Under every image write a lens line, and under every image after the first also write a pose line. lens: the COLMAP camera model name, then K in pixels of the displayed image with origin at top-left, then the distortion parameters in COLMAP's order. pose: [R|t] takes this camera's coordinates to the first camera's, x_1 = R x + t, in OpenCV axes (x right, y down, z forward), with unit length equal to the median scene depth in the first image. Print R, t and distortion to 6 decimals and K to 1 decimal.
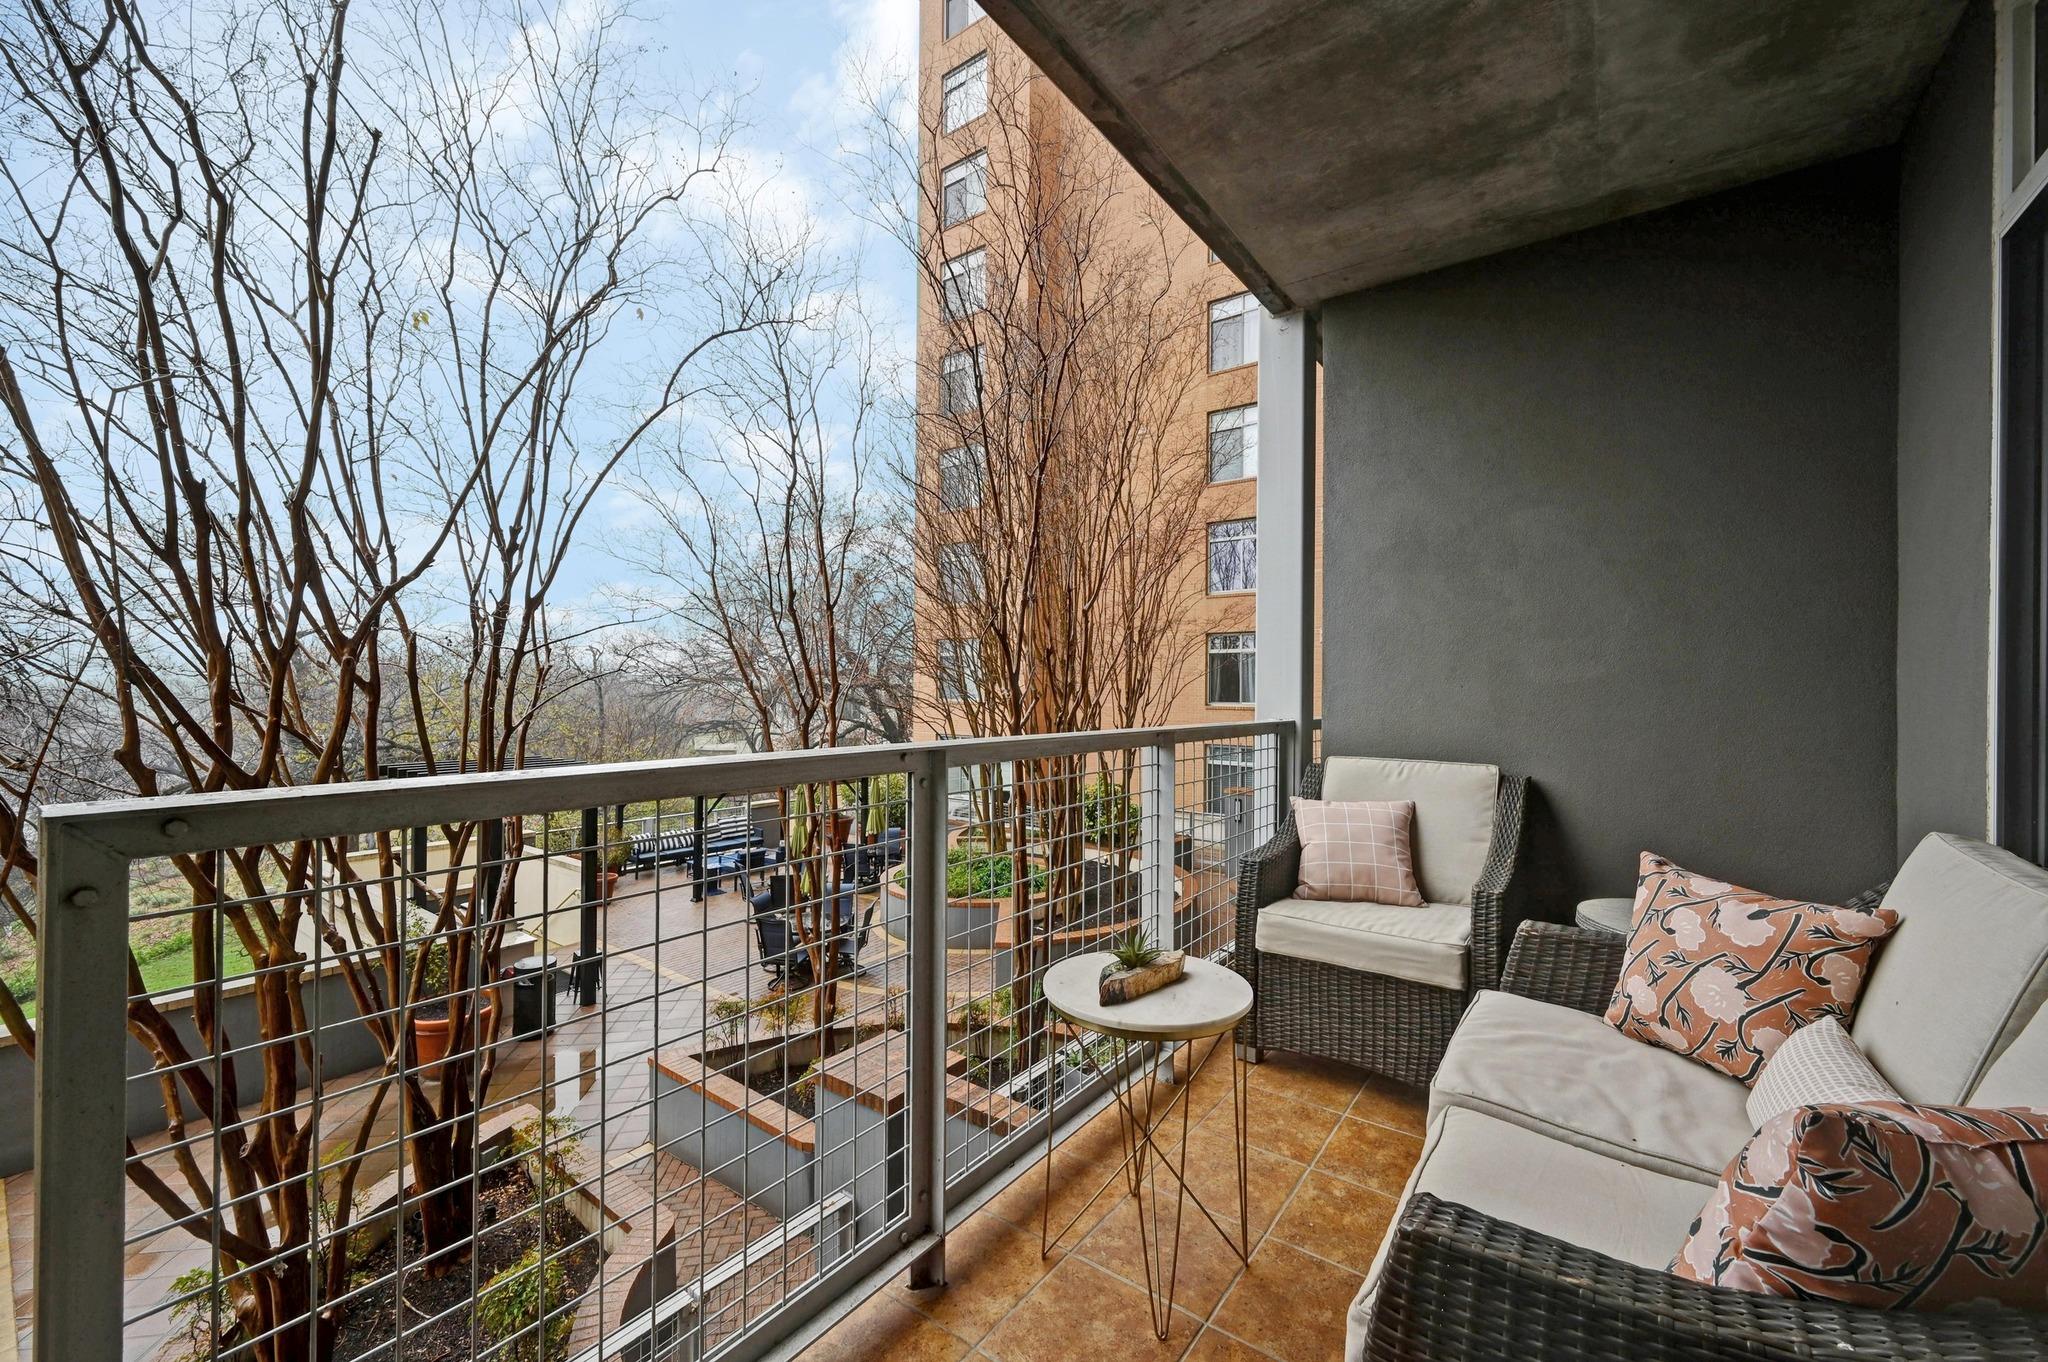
lens RADIAL K [[807.9, 0, 1027.9], [0, 807.9, 678.8], [0, 0, 1]] dist [-0.000995, 0.000483]
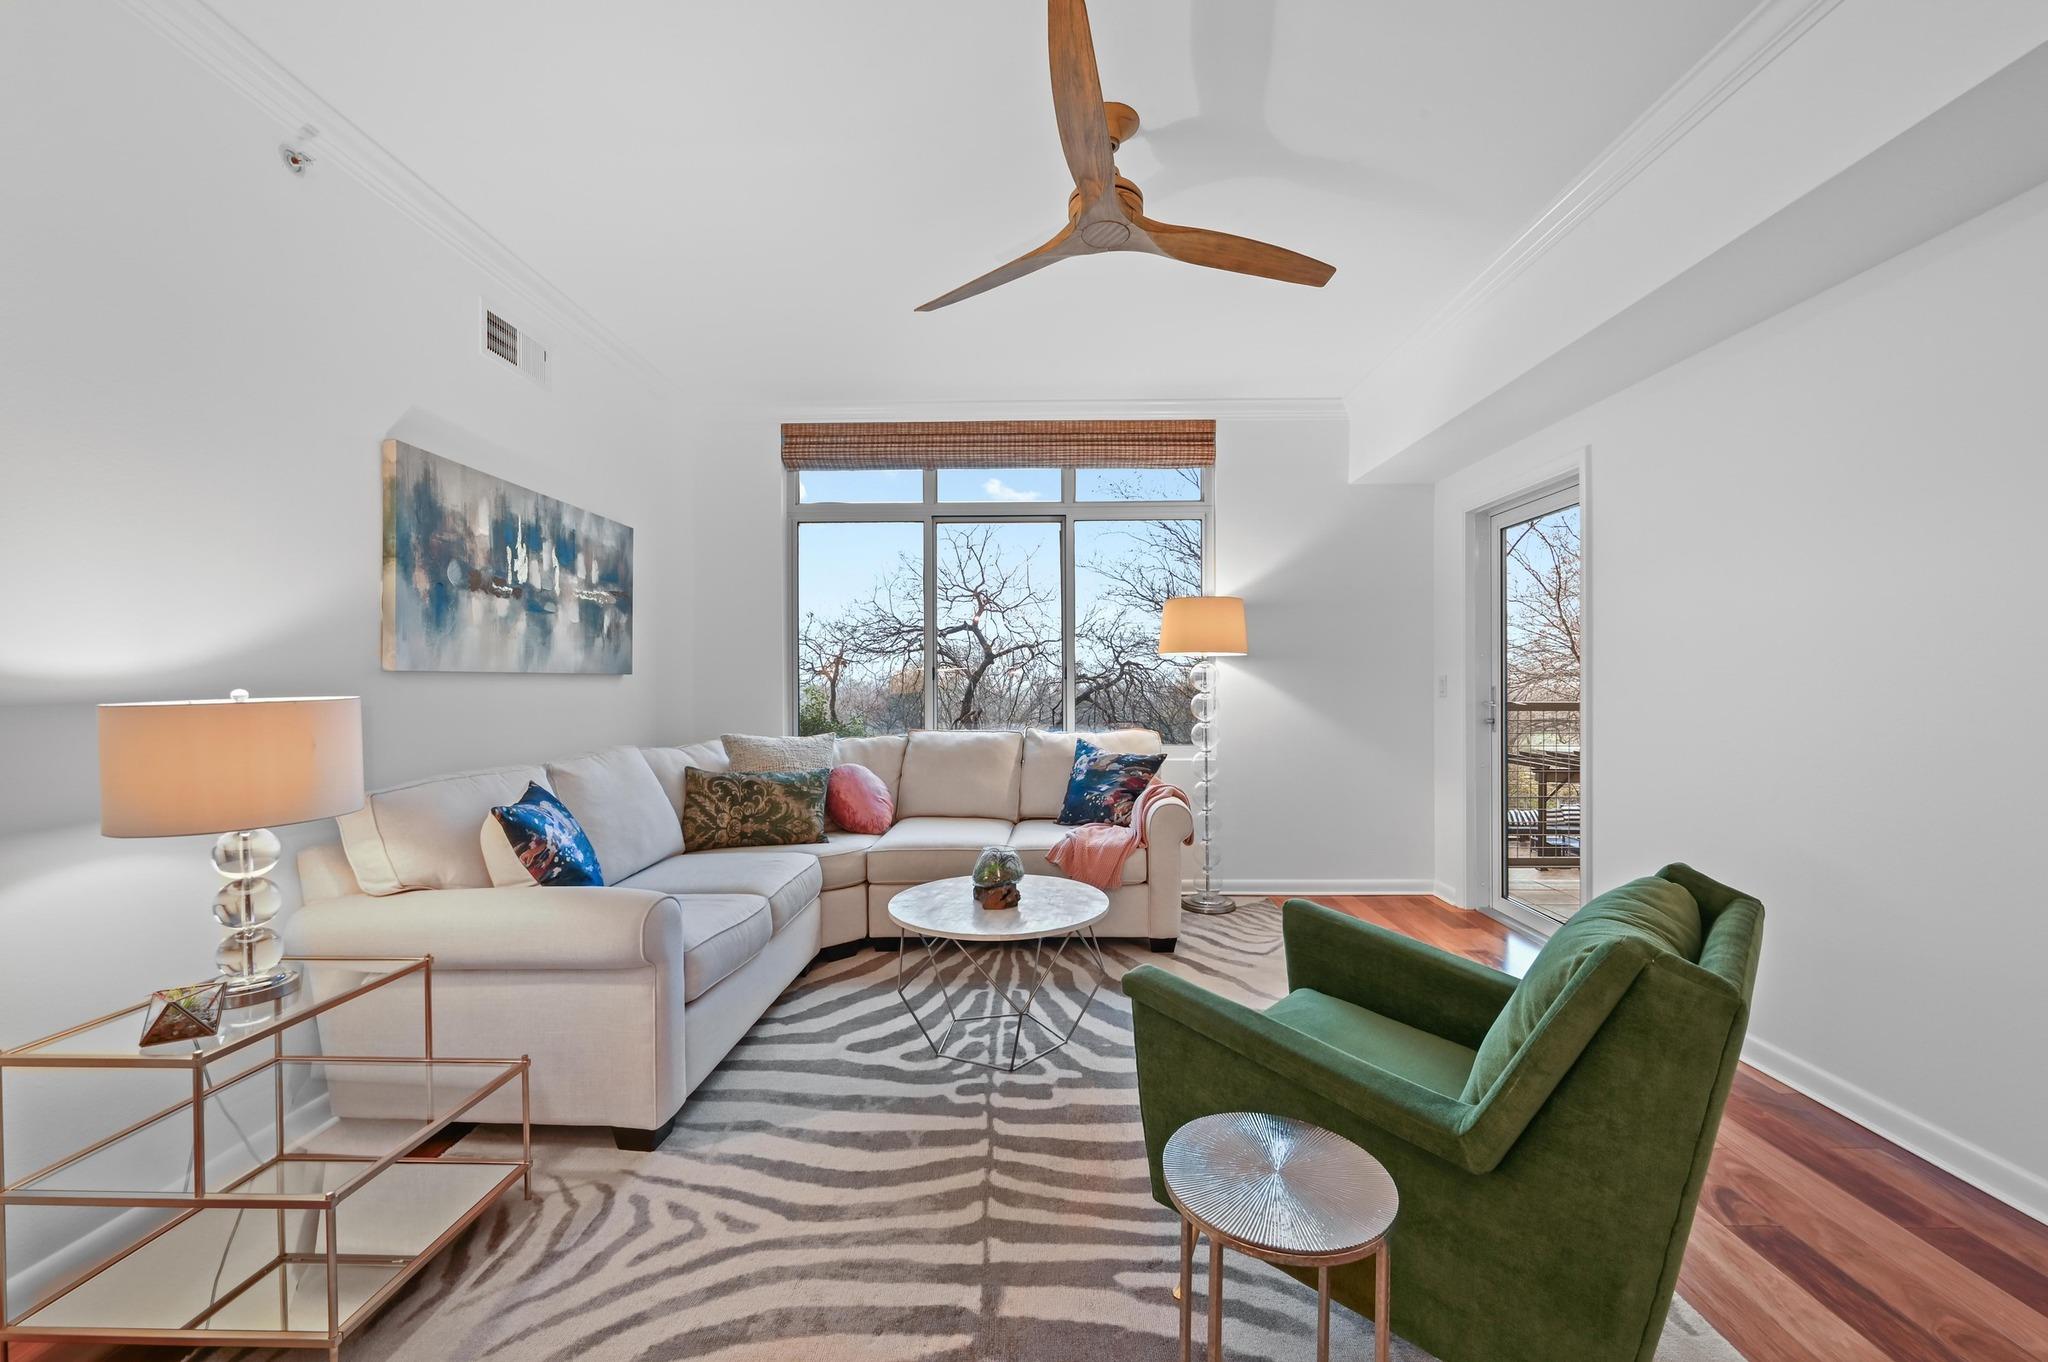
lens RADIAL K [[807.9, 0, 1026.1], [0, 807.9, 684.7], [0, 0, 1]] dist [-0.000995, 0.000483]
pose [[0.583981, -0.002810, -0.811763, 0.083660], [0.012088, 0.999913, 0.005234, -0.003298], [0.811678, -0.012869, 0.583964, -0.230943]]
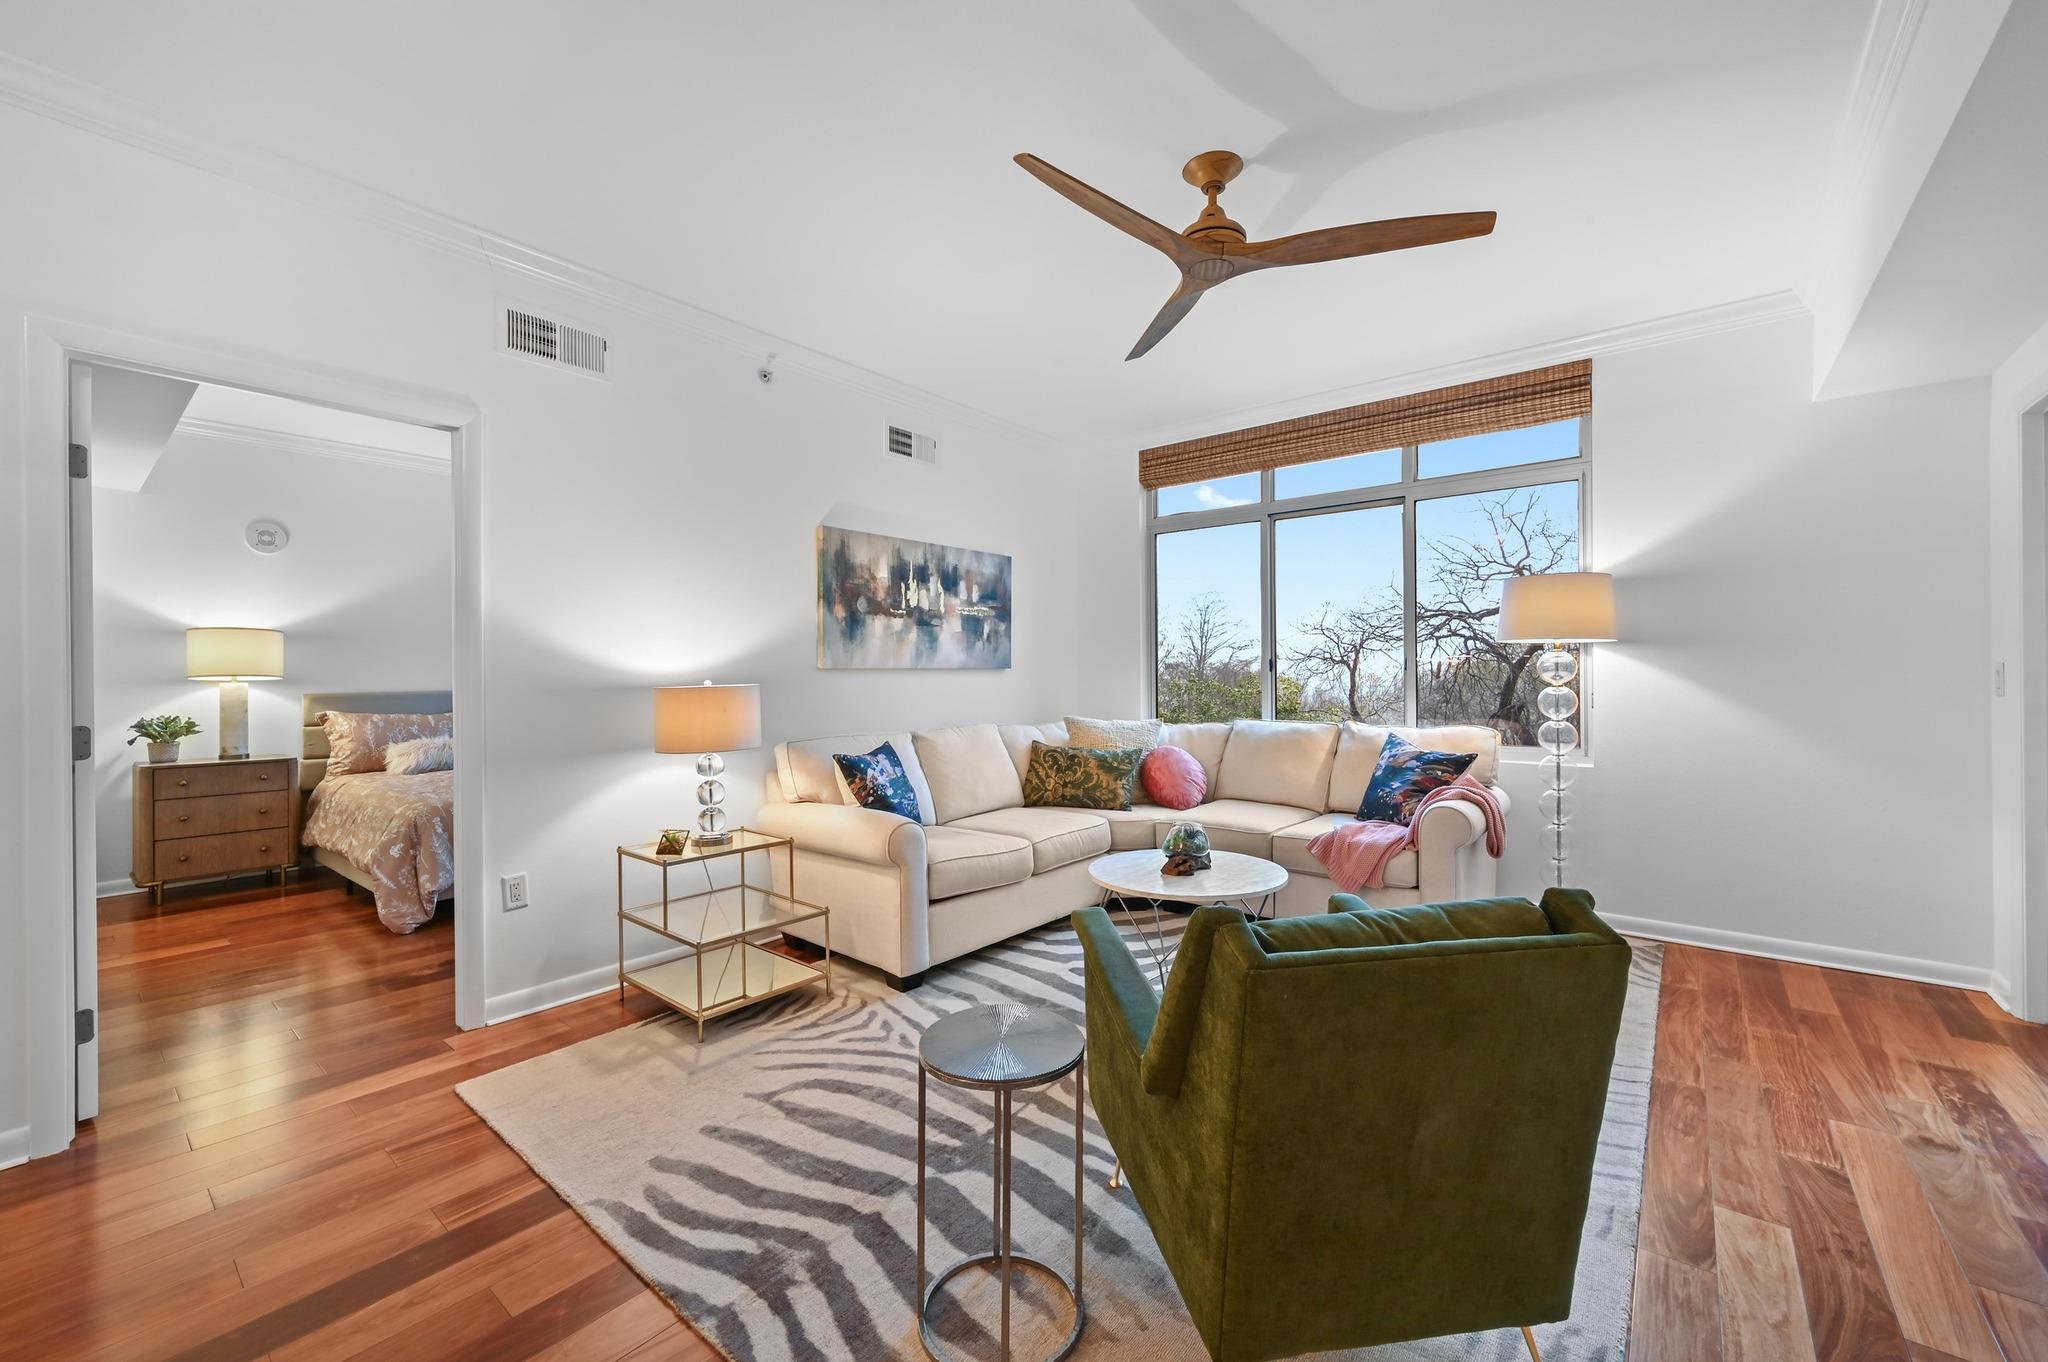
lens RADIAL K [[807.9, 0, 1031.4], [0, 807.9, 675.3], [0, 0, 1]] dist [-0.000995, 0.000483]
pose [[-0.037854, -0.001236, -0.999283, 0.127404], [0.013519, 0.999907, -0.001749, -0.003199], [0.999192, -0.013575, -0.037834, -0.174656]]
